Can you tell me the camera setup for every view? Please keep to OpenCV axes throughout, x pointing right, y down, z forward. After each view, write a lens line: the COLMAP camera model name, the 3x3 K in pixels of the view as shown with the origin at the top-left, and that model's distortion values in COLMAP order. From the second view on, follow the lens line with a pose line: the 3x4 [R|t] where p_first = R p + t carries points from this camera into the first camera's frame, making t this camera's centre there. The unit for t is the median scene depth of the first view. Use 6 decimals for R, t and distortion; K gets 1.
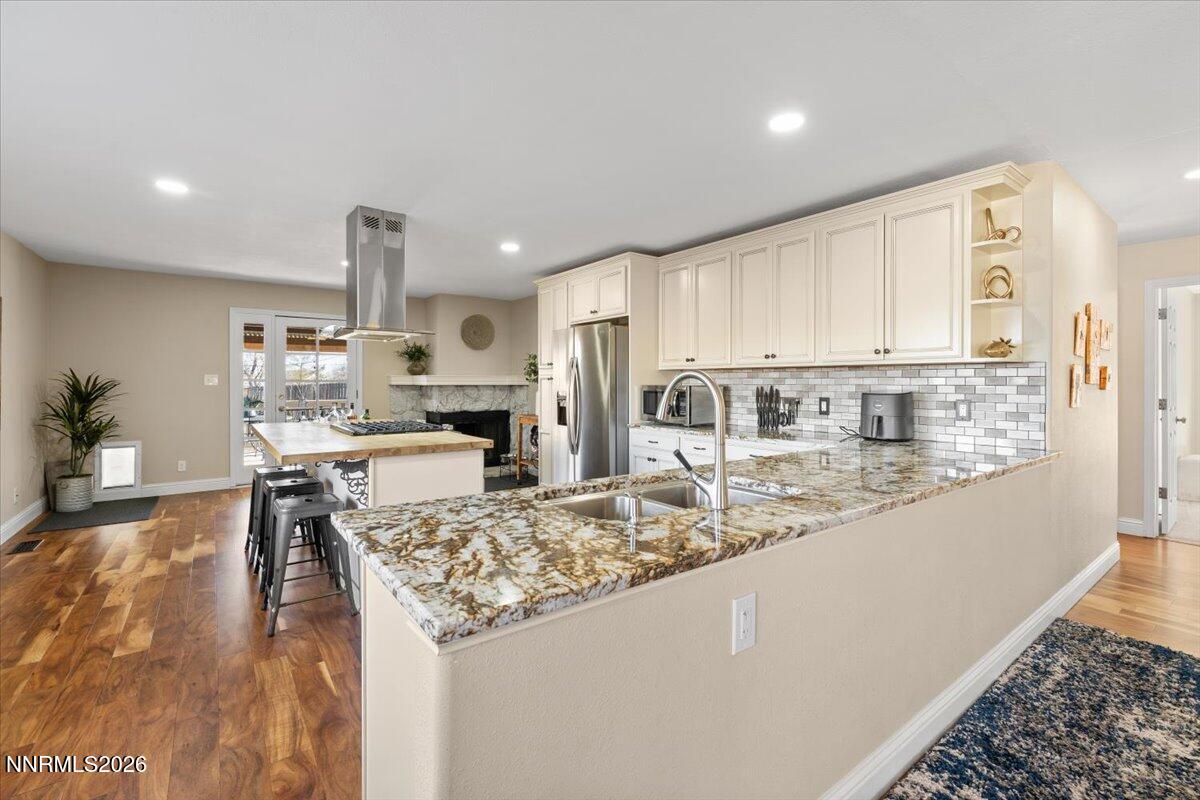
lens RADIAL K [[519.4, 0, 606.3], [0, 519.4, 389.3], [0, 0, 1]] dist [0.003359, 0.001246]
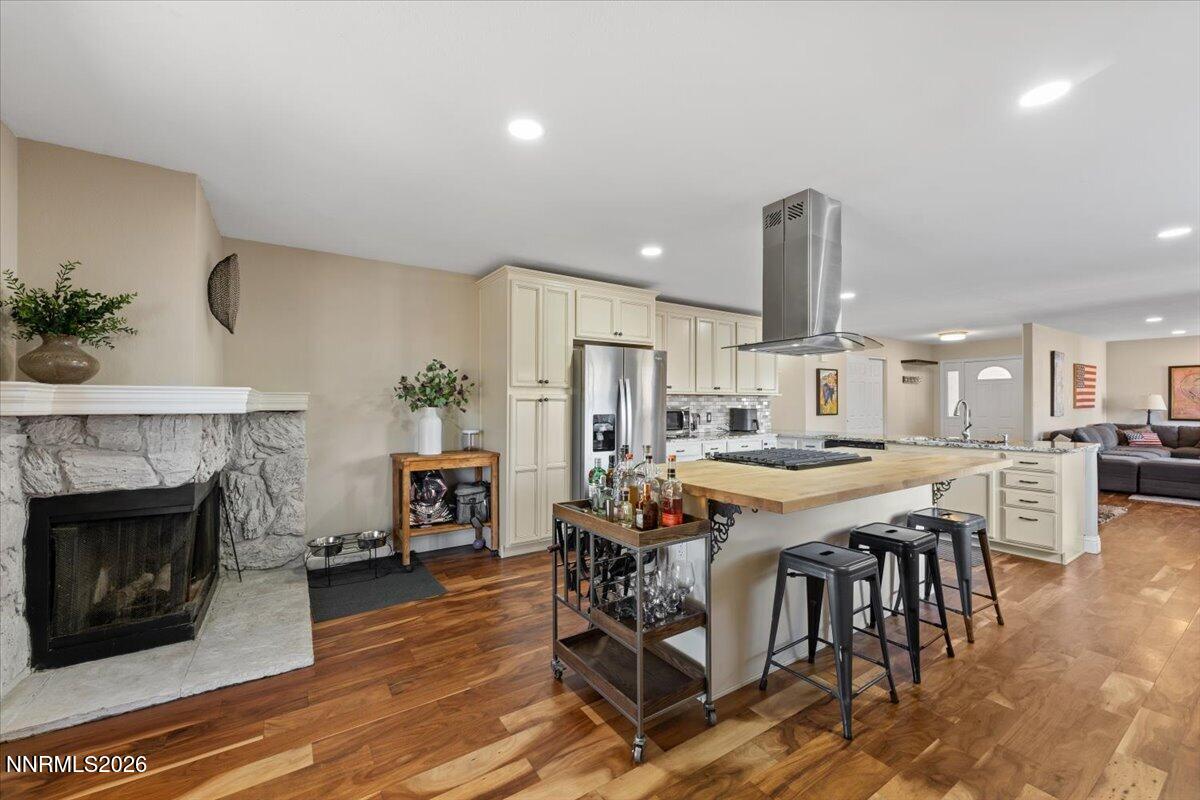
lens RADIAL K [[486.8, 0, 597.3], [0, 486.8, 401.6], [0, 0, 1]] dist [0.000108, 0.000395]
pose [[0.056710, 0.000700, 0.998390, -1.173247], [0.011639, 0.999931, -0.001362, -0.021702], [-0.998323, 0.011697, 0.056697, 1.213070]]
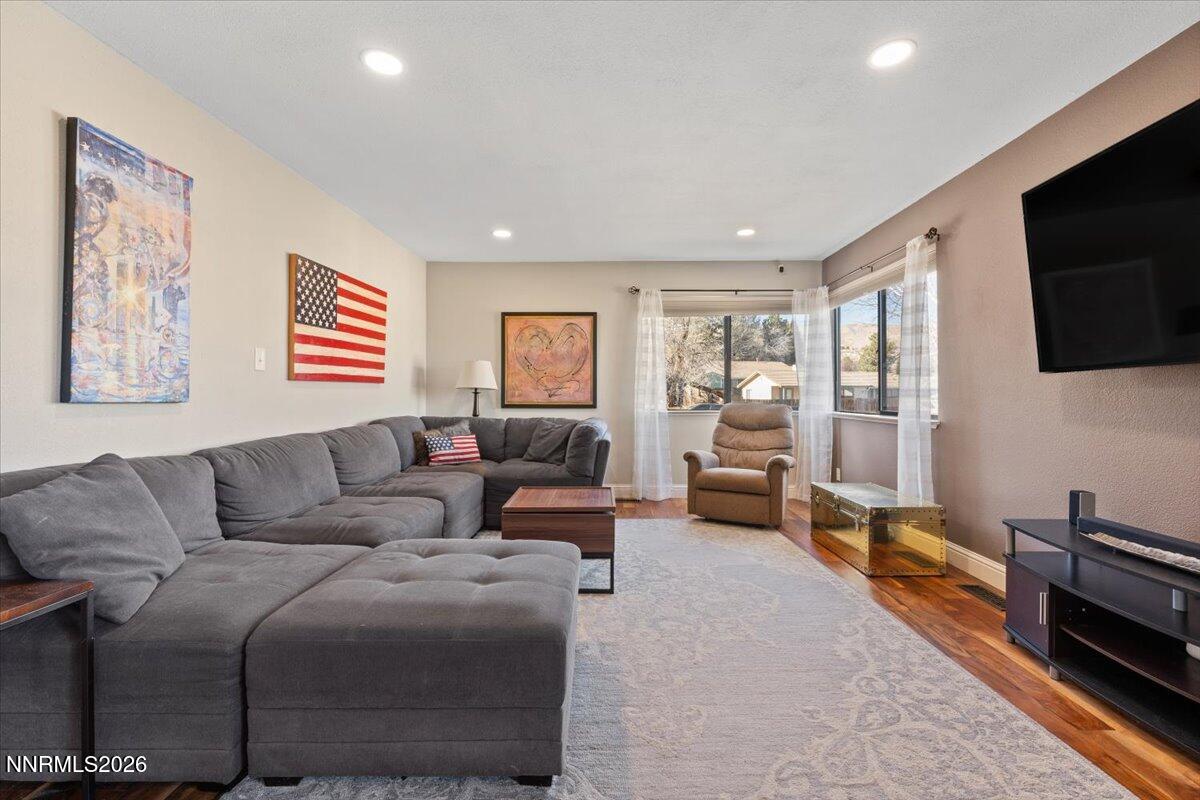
lens RADIAL K [[519.4, 0, 605.7], [0, 519.4, 384.0], [0, 0, 1]] dist [0.003359, 0.001246]
pose [[-0.783719, 0.010705, 0.621023, 0.184972], [0.006263, 0.999937, -0.009332, 0.046004], [-0.621084, -0.003424, -0.783737, -0.418550]]
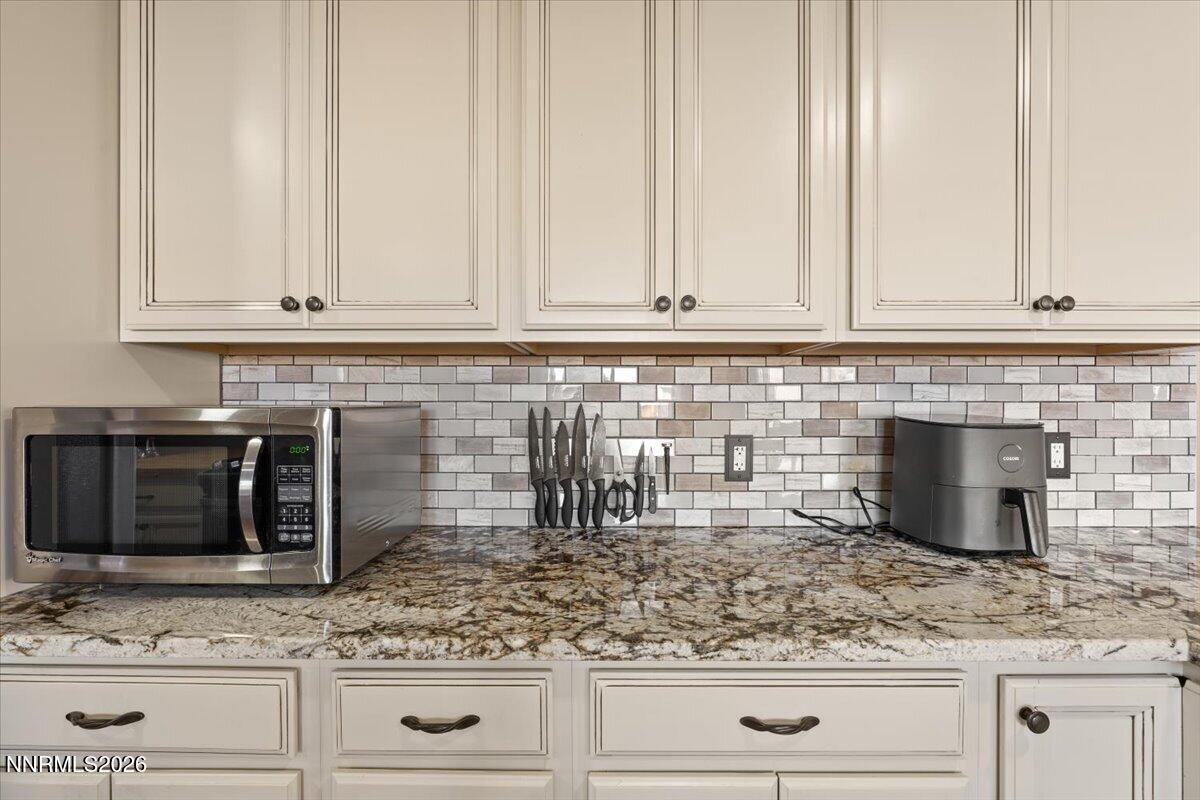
lens RADIAL K [[519.4, 0, 611.0], [0, 519.4, 406.1], [0, 0, 1]] dist [0.003359, 0.001246]
pose [[0.612141, -0.006523, 0.790722, 0.060889], [0.010755, 0.999942, -0.000076, -0.006003], [-0.790676, 0.008551, 0.612176, 0.797598]]
